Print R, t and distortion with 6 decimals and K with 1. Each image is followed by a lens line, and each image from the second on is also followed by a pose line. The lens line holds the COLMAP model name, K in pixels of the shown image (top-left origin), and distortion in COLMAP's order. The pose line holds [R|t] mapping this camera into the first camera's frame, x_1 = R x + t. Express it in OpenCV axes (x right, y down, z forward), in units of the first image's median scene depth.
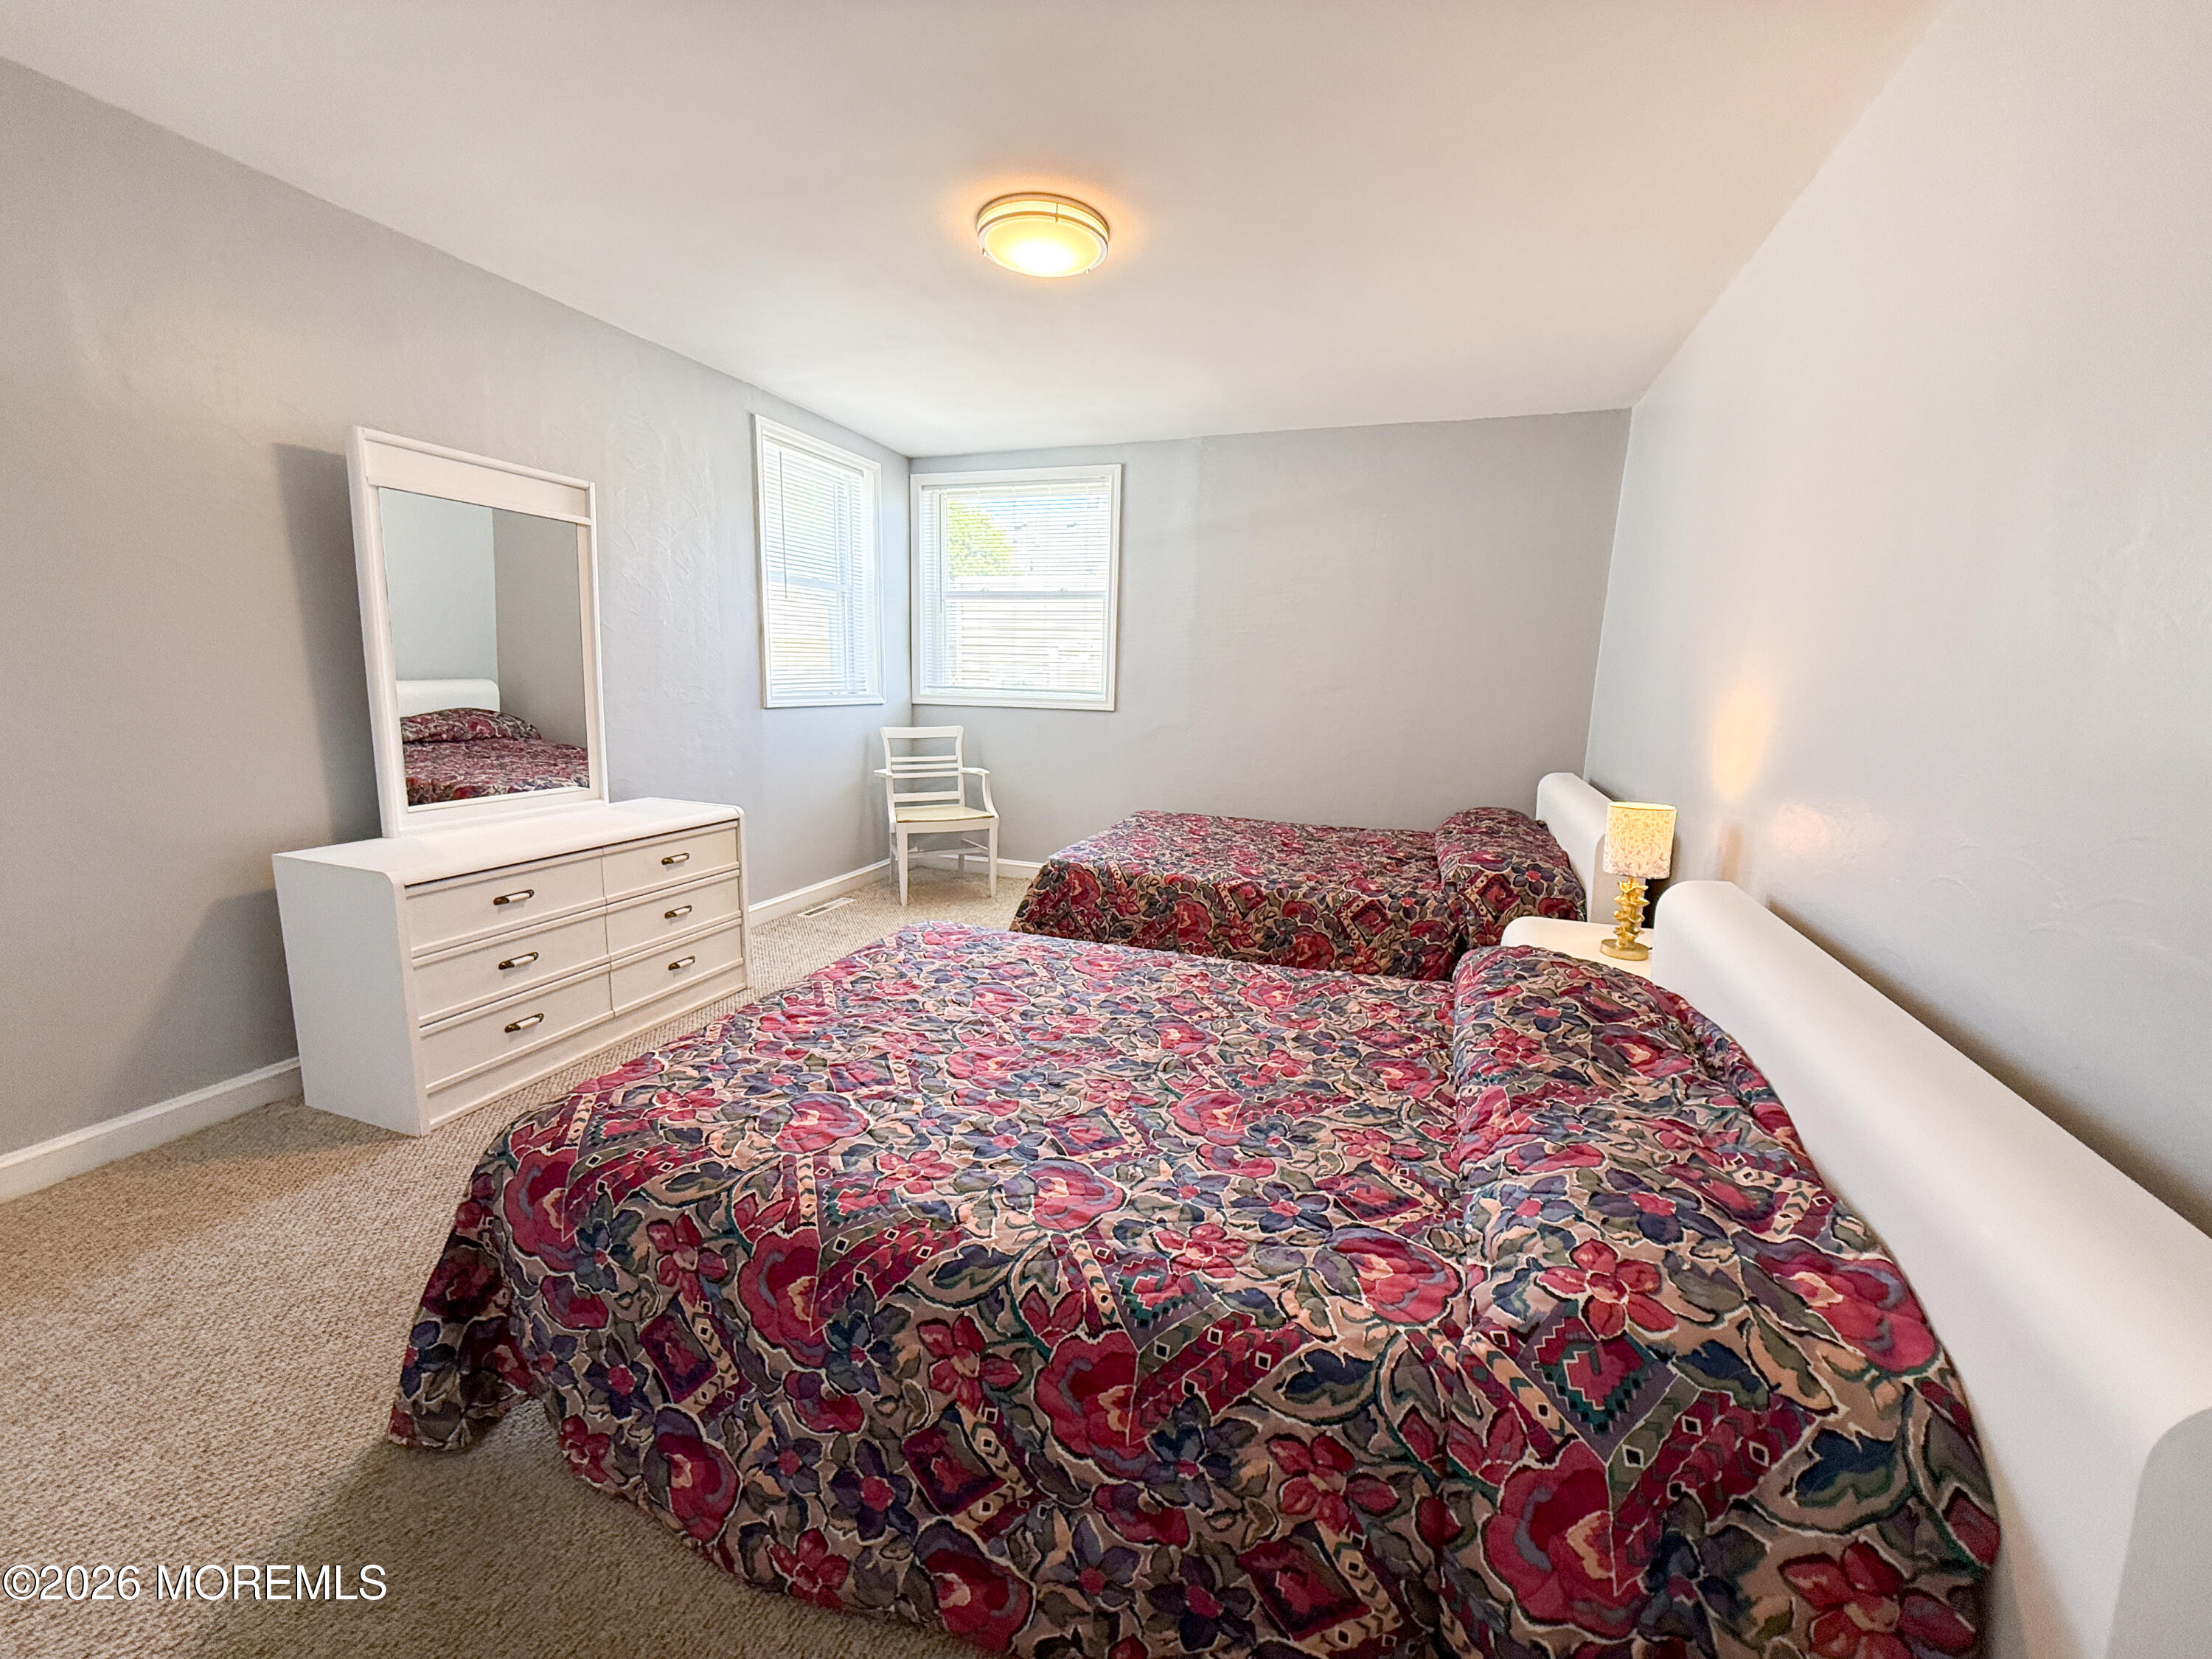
lens RADIAL K [[889.1, 0, 1106.0], [0, 889.1, 829.5], [0, 0, 1]] dist [-0.000791, -0.000131]
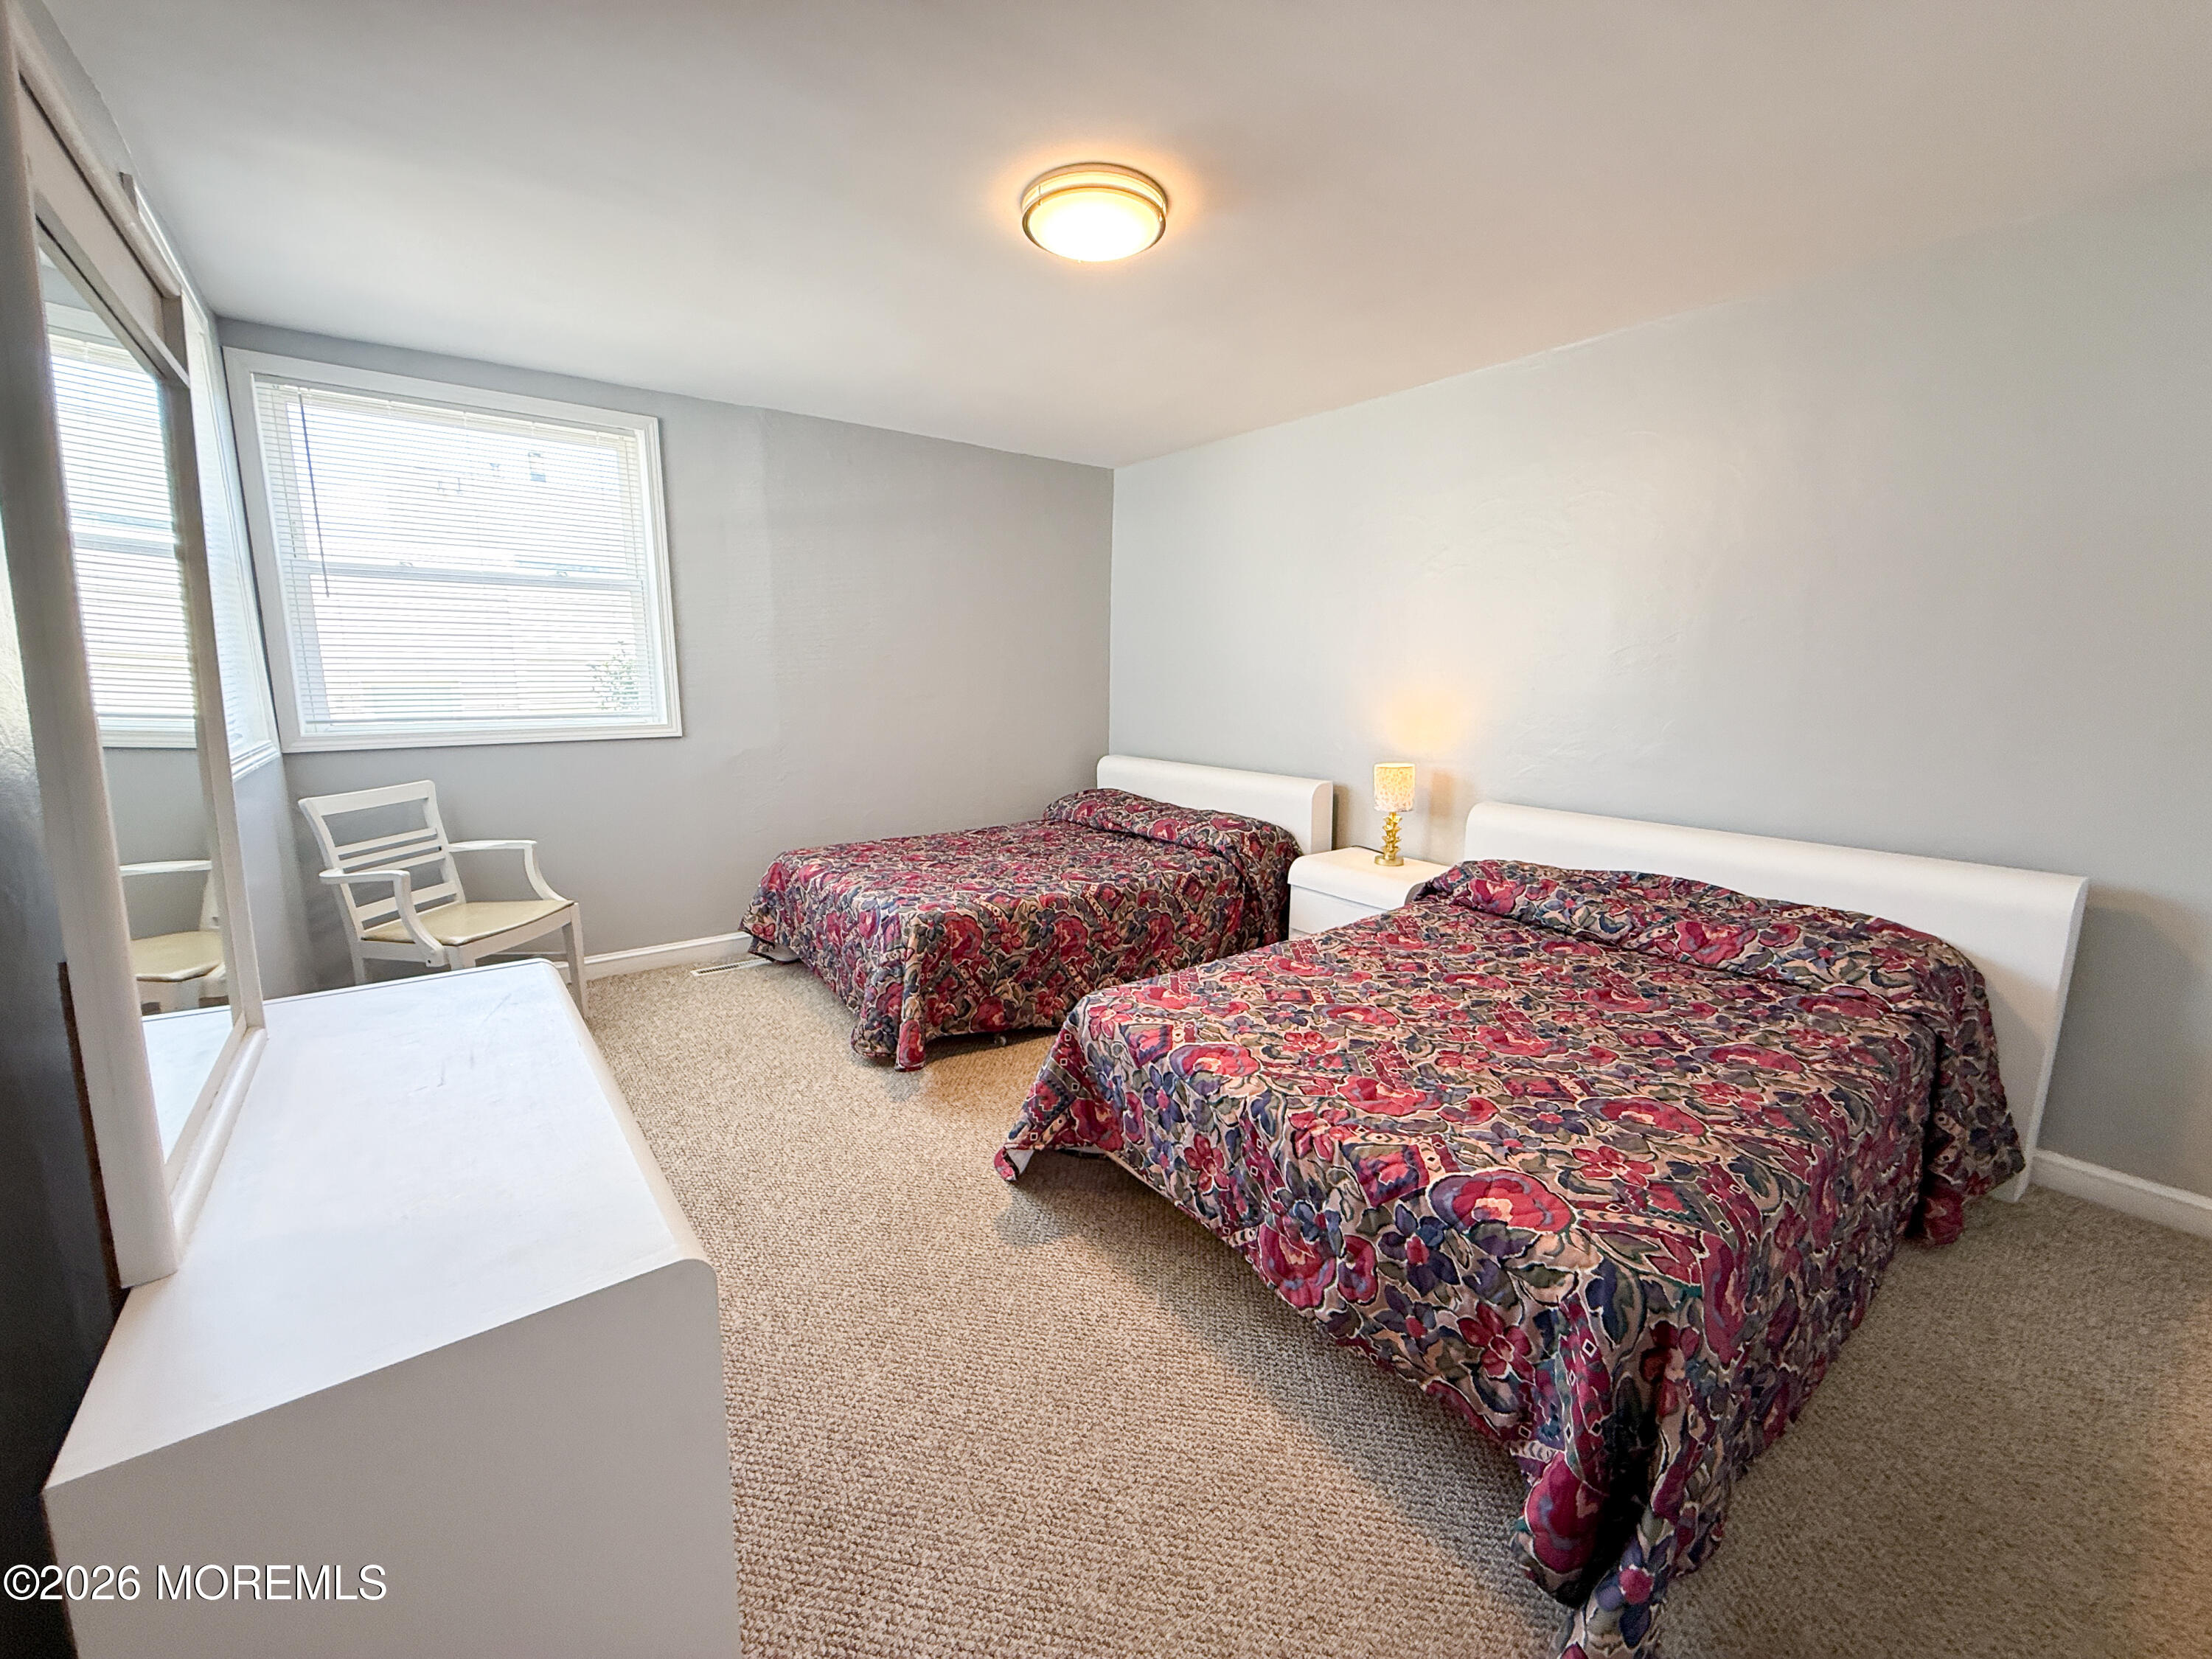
lens RADIAL K [[889.1, 0, 1106.0], [0, 889.1, 829.5], [0, 0, 1]] dist [-0.000791, -0.000131]
pose [[0.541094, -0.168880, 0.823830, -0.812848], [0.160837, 0.982327, 0.095733, -0.124032], [-0.825438, 0.080702, 0.558694, 0.477151]]
